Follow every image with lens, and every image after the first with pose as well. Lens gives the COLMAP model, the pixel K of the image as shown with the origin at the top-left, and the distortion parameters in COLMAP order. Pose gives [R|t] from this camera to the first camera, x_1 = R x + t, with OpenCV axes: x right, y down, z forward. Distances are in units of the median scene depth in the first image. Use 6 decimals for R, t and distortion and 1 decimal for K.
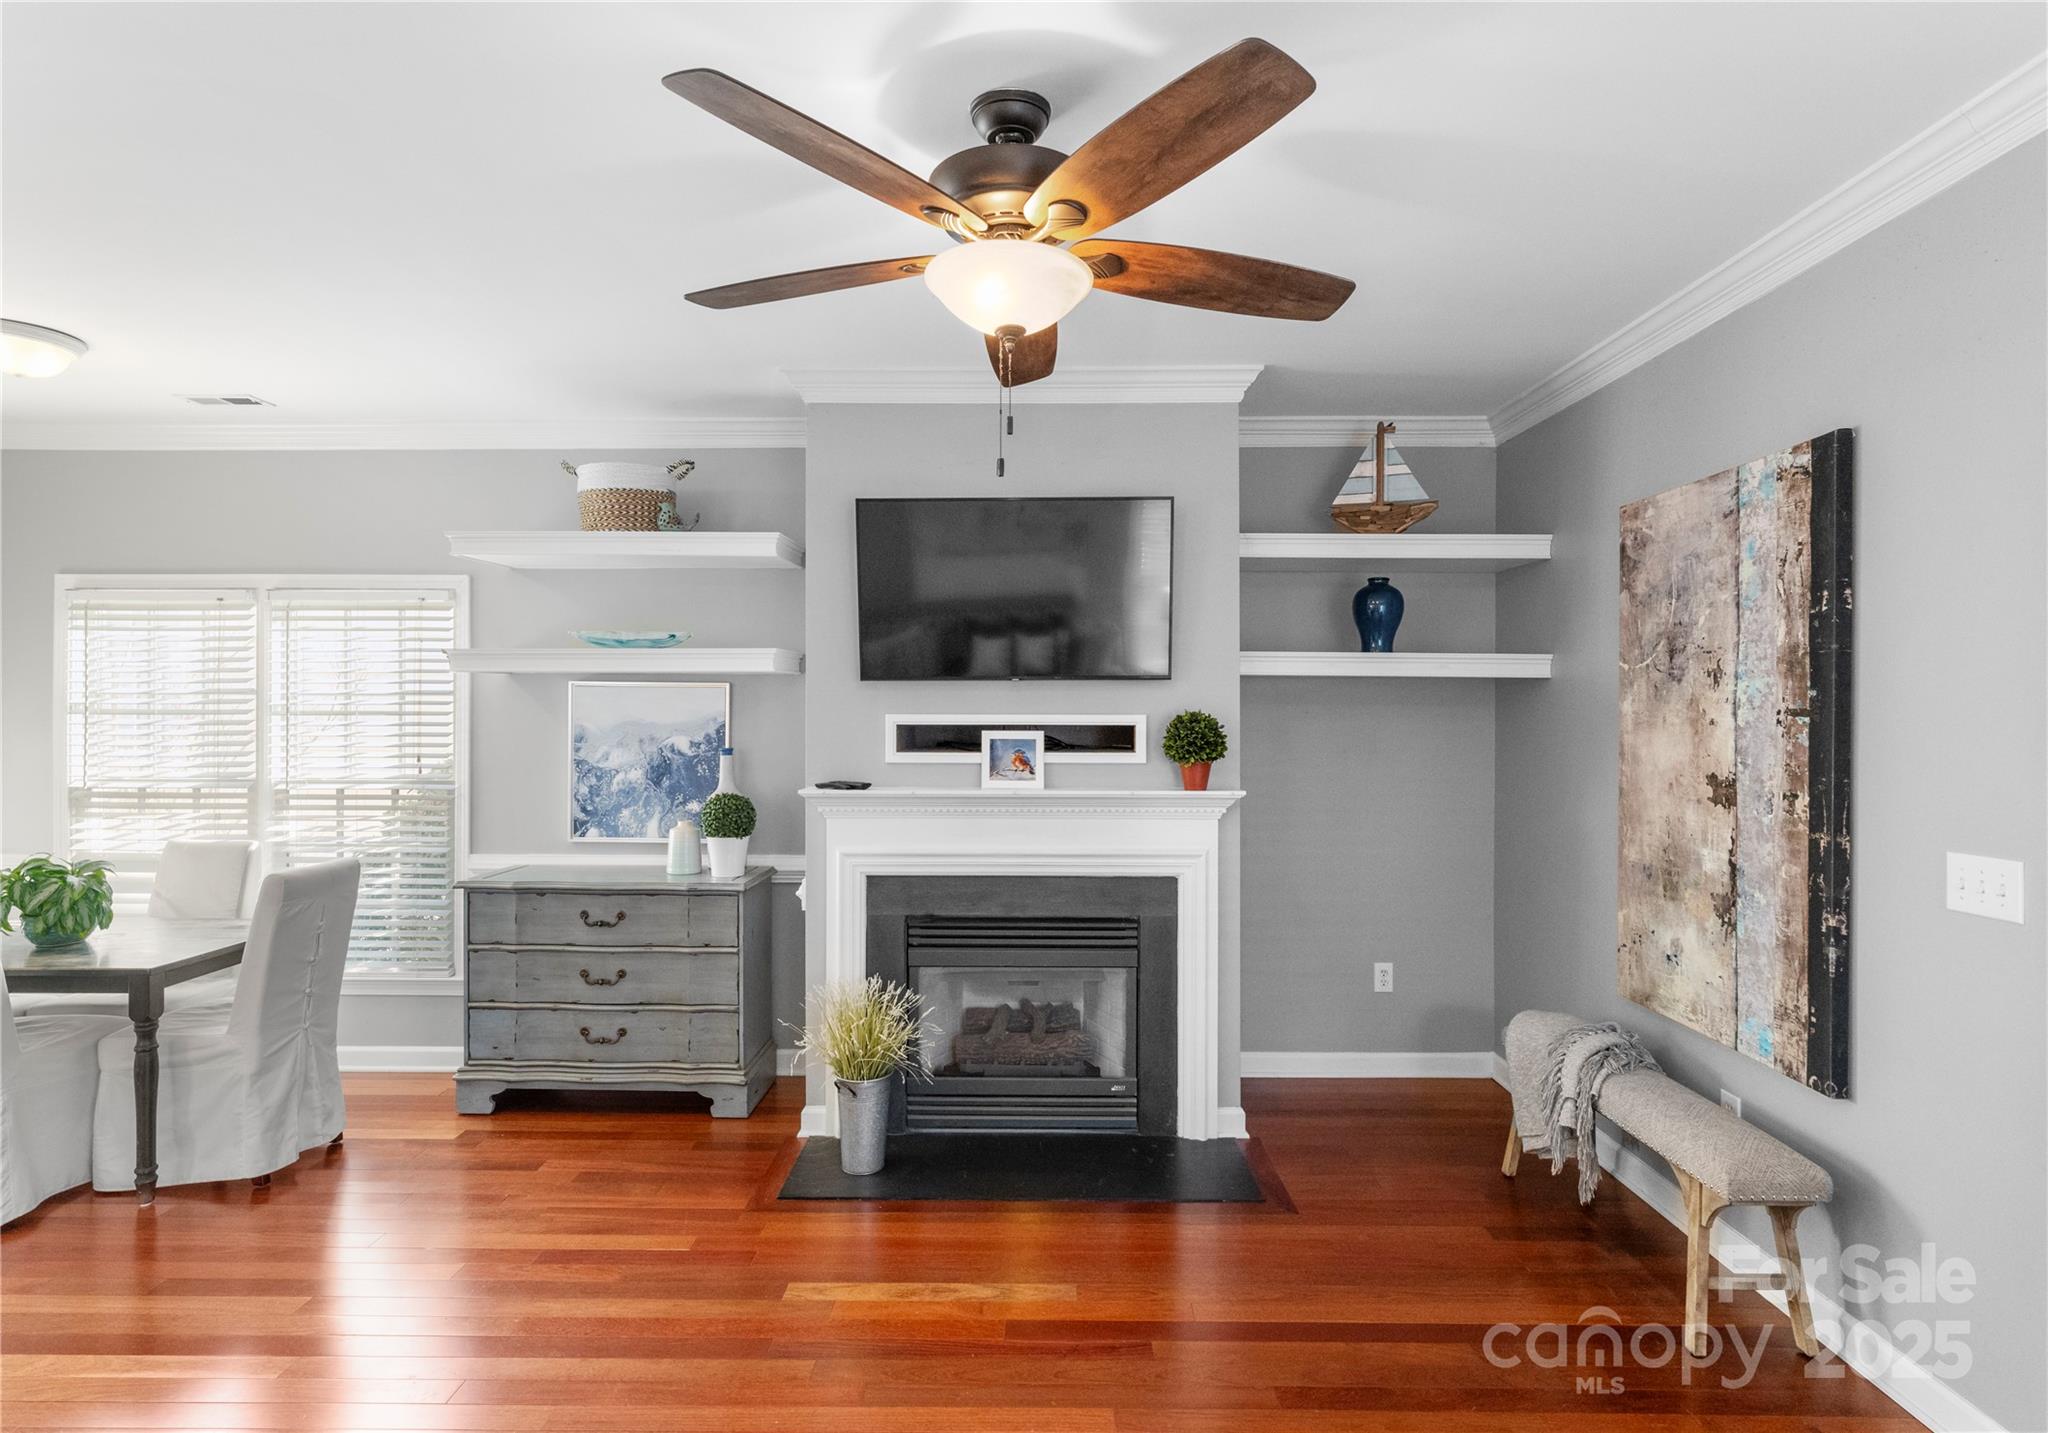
lens RADIAL K [[1043.3, 0, 1022.9], [0, 1043.3, 712.7], [0, 0, 1]] dist [-0.001415, 0.000840]
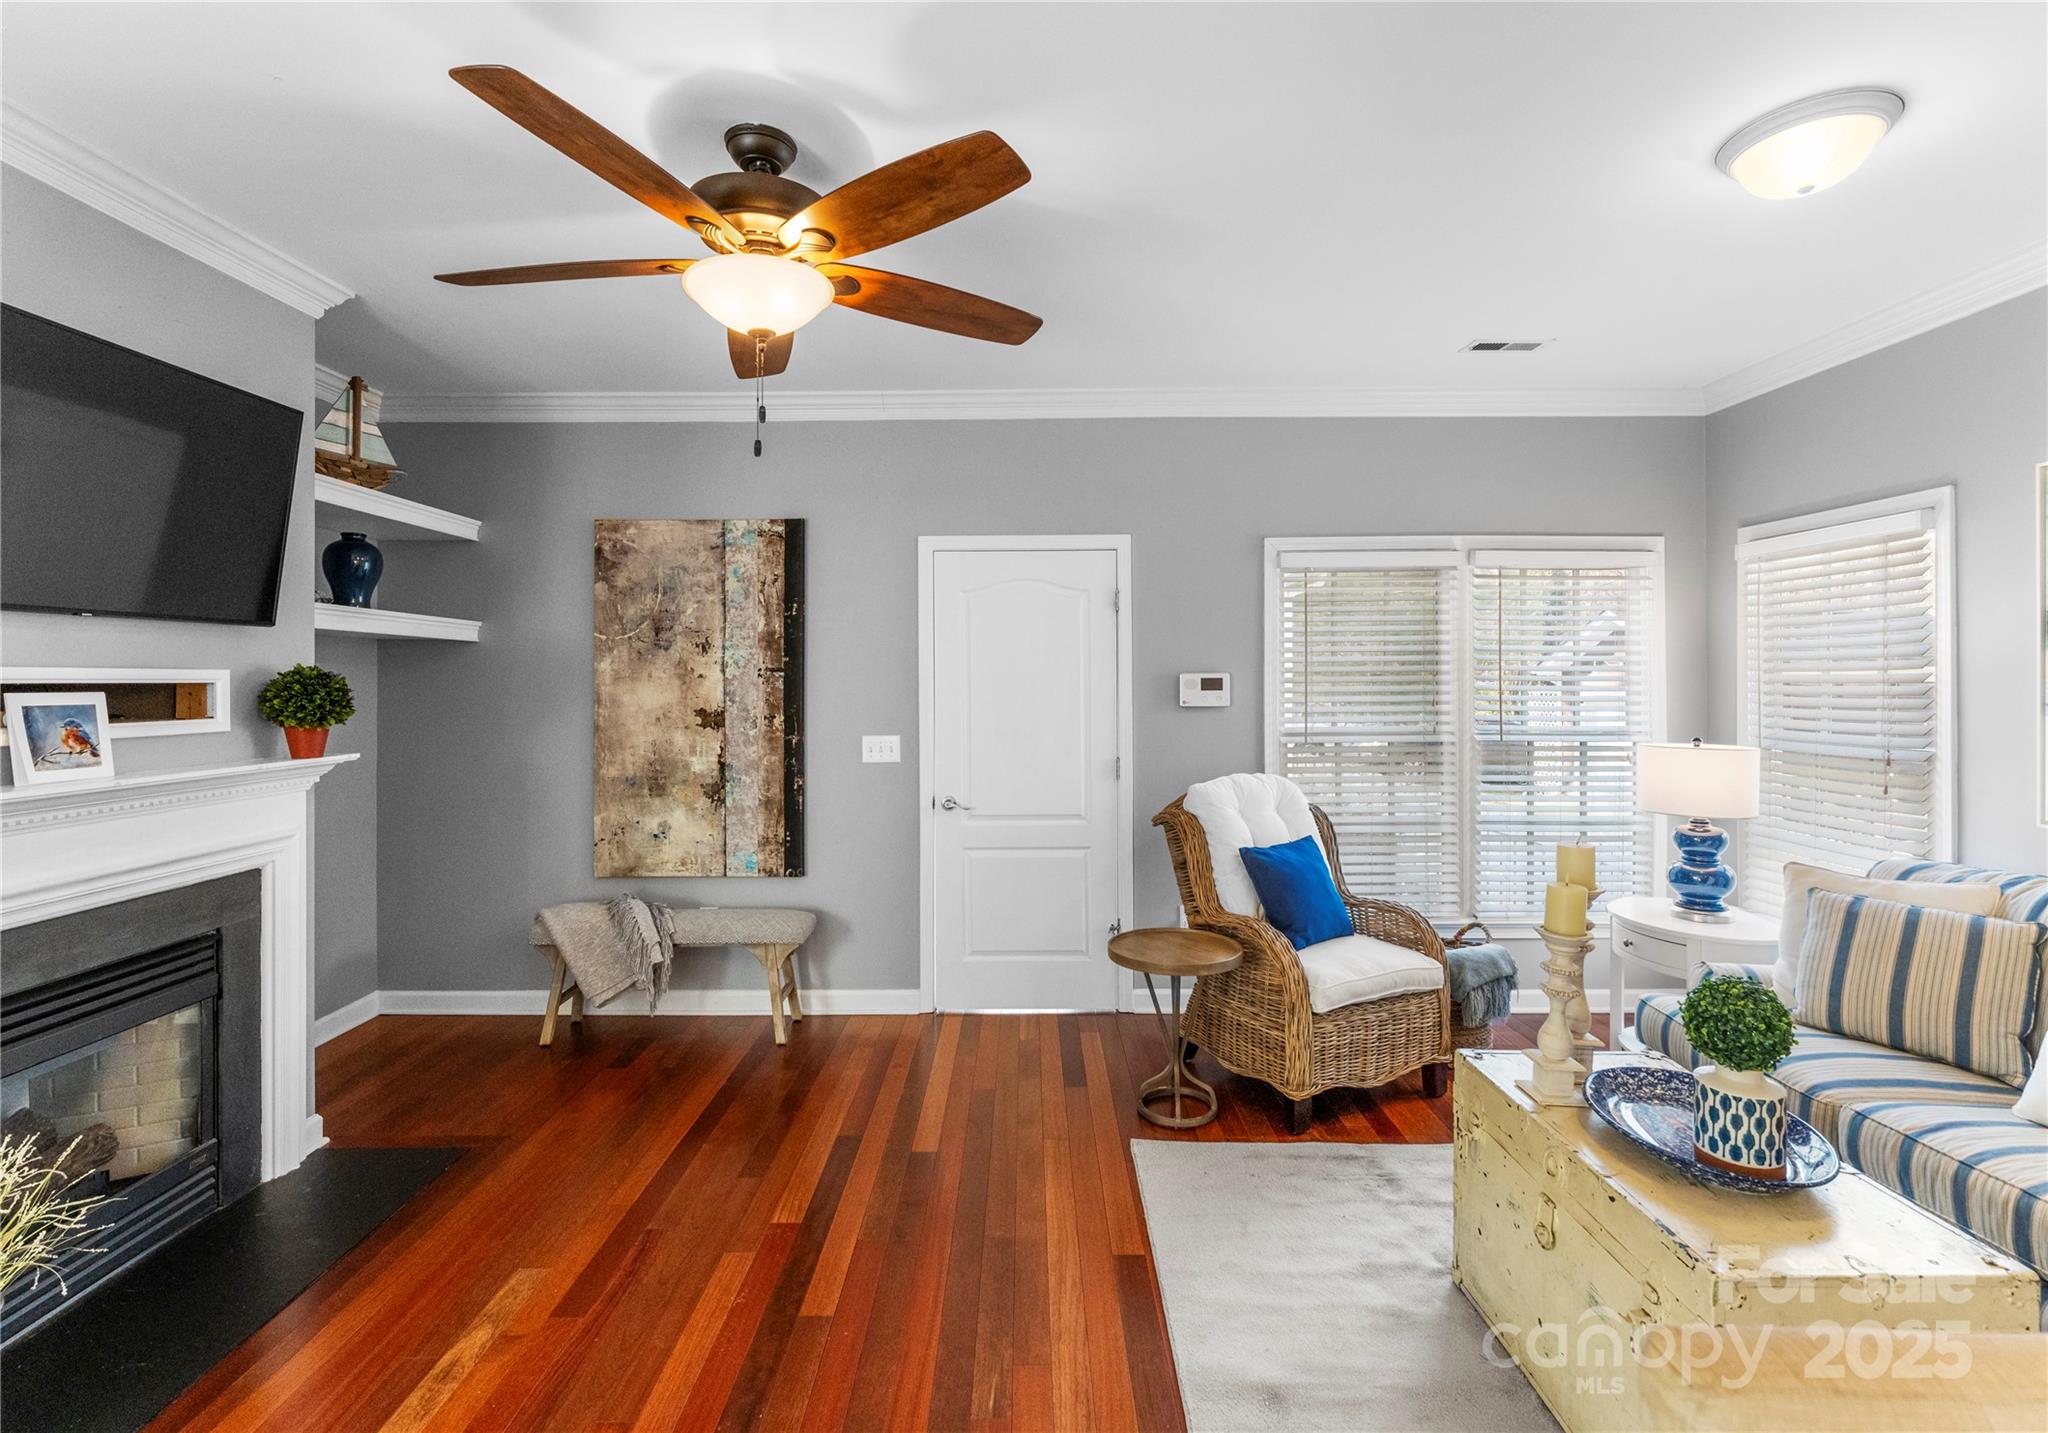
lens RADIAL K [[941.8, 0, 1023.1], [0, 941.8, 675.3], [0, 0, 1]] dist [-0.001478, -0.000086]
pose [[-0.008352, 0.002492, 0.999962, -0.597212], [0.003300, 0.999992, -0.002465, 0.009966], [-0.999960, 0.003279, -0.008360, 0.405630]]
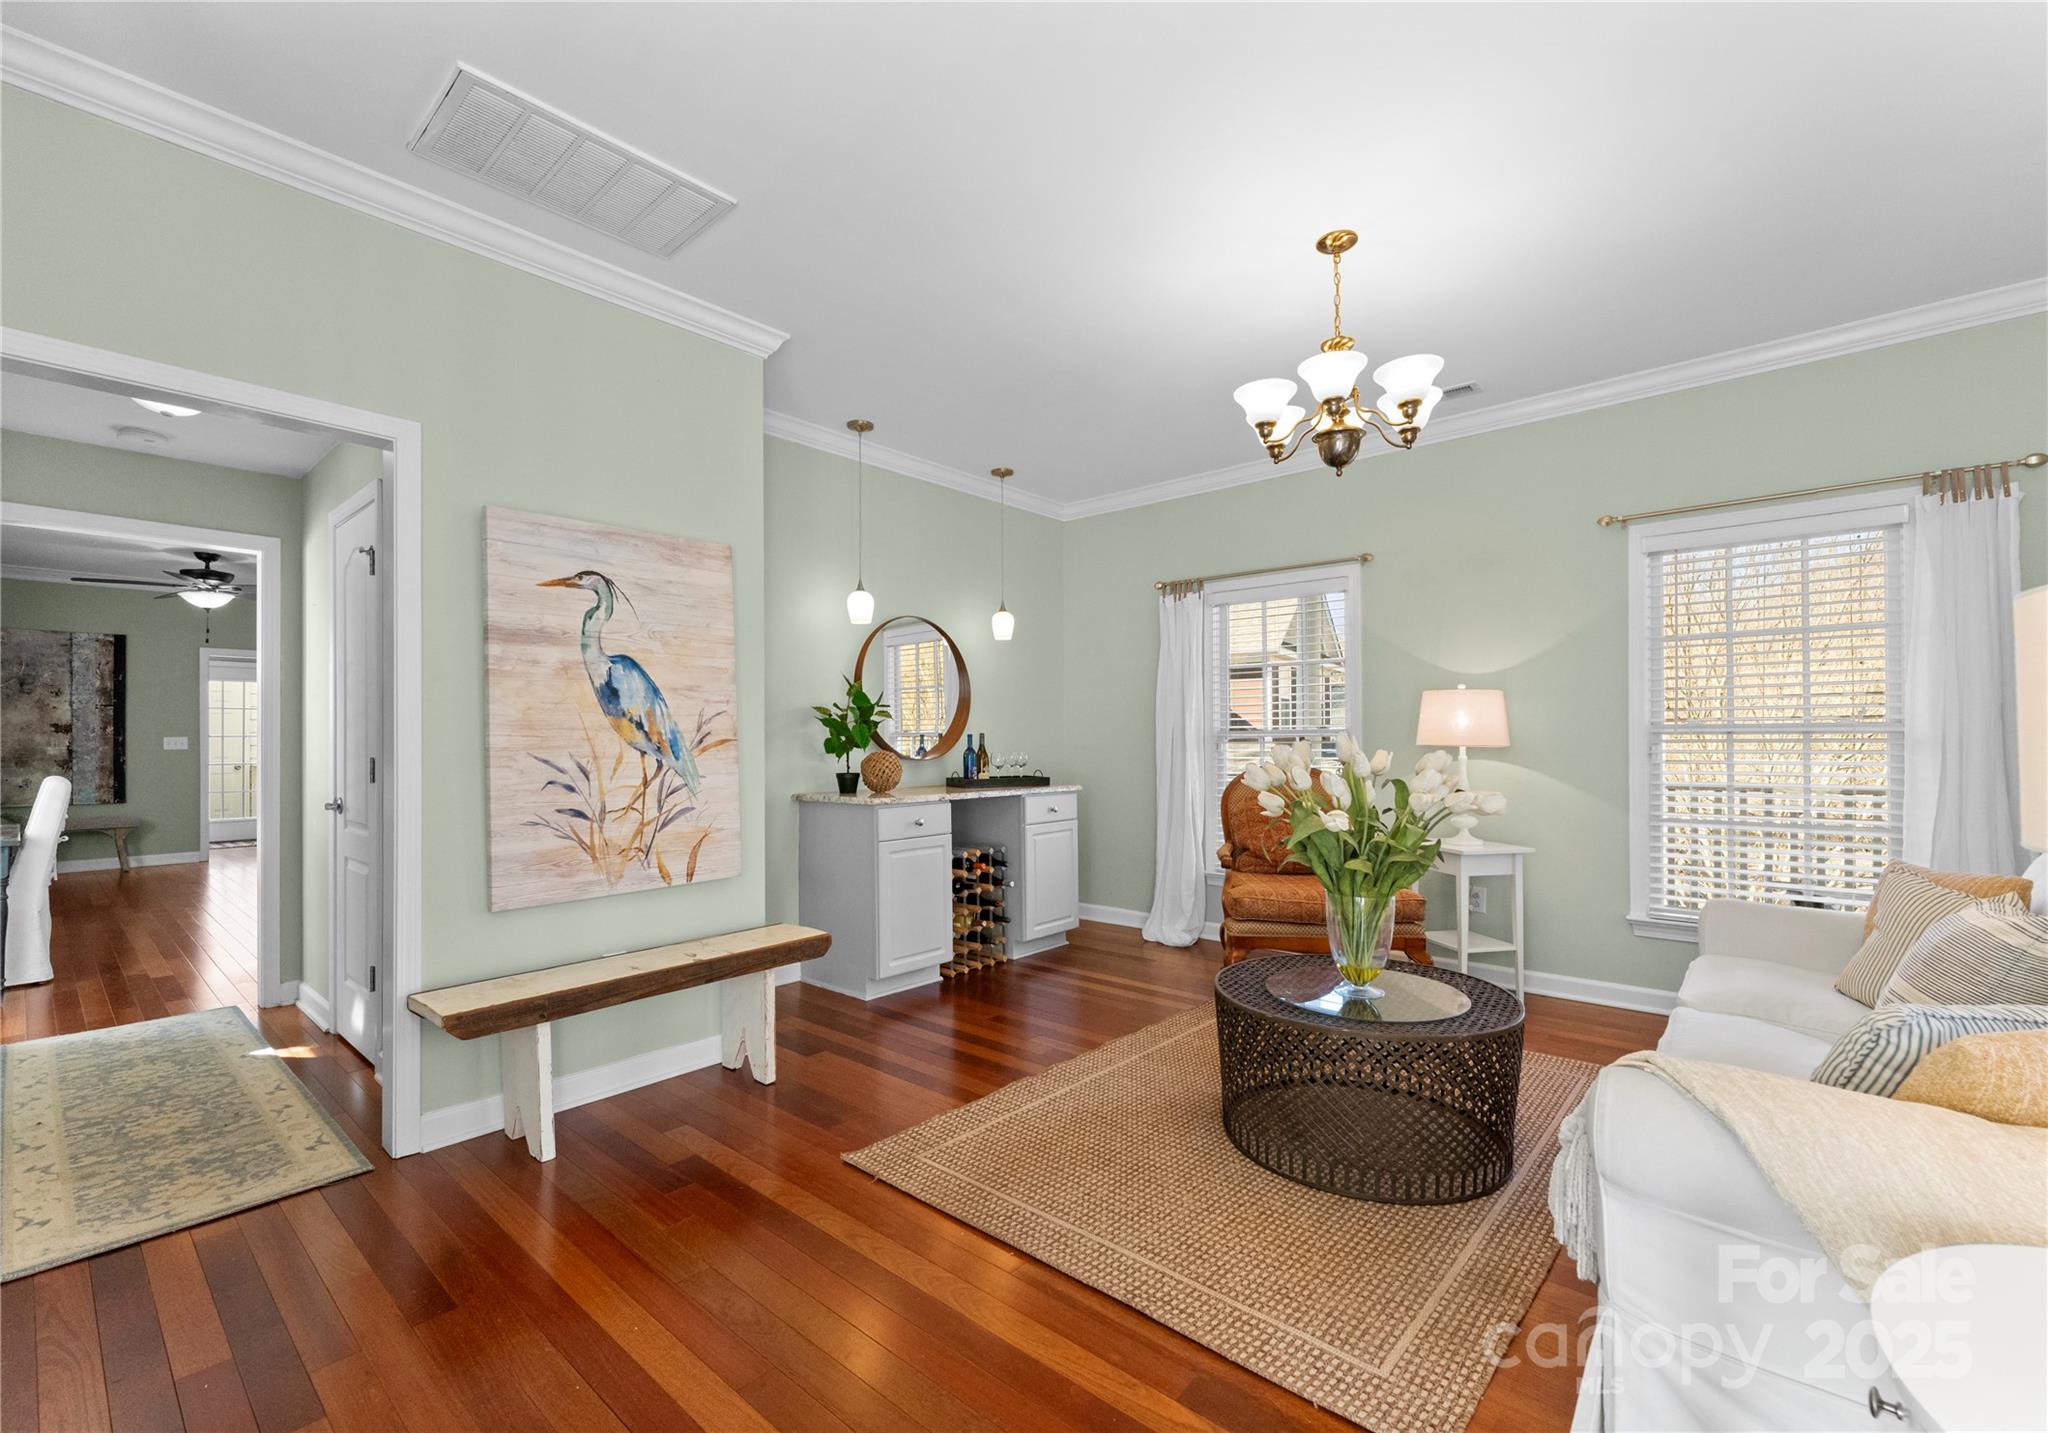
lens RADIAL K [[879.9, 0, 1028.3], [0, 879.9, 734.1], [0, 0, 1]] dist [0.001637, 0.000177]
pose [[-0.760190, 0.007526, 0.649657, -2.645043], [0.005684, 0.999972, -0.004933, 0.094609], [-0.649676, -0.000057, -0.760211, 0.866040]]
